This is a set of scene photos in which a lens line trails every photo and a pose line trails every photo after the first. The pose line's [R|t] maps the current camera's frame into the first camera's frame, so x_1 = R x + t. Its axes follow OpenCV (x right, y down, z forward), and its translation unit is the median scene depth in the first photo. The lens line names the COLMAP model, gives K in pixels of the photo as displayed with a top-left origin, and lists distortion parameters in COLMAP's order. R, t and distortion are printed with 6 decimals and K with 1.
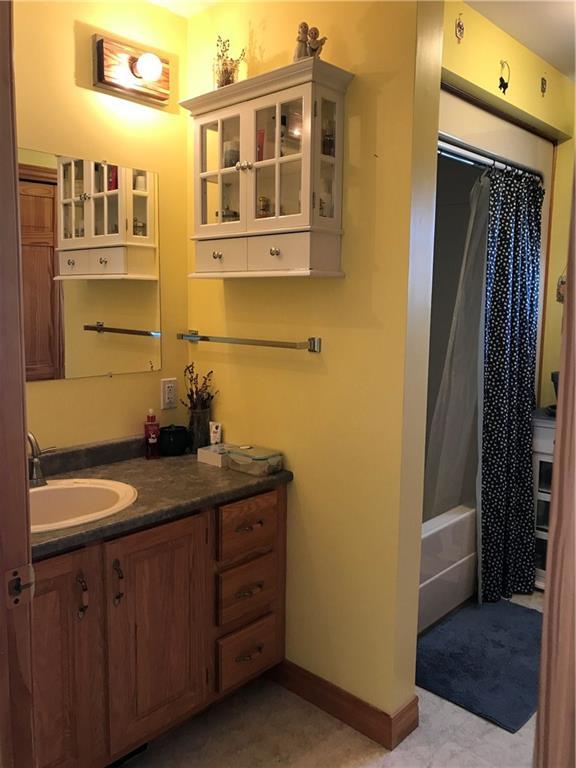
lens RADIAL K [[623.3, 0, 288.0], [0, 623.3, 384.0], [0, 0, 1]] dist [0.041189, -0.004642]
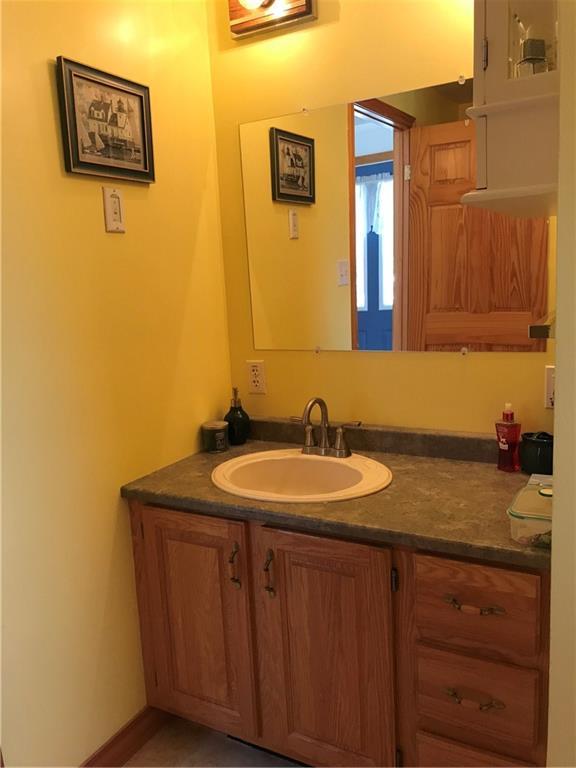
lens RADIAL K [[623.3, 0, 288.0], [0, 623.3, 384.0], [0, 0, 1]] dist [0.041189, -0.004642]
pose [[0.262047, 0.154287, -0.952642, 0.474344], [-0.078633, 0.987269, 0.138265, -0.074974], [0.961846, 0.038677, 0.270843, 0.629071]]
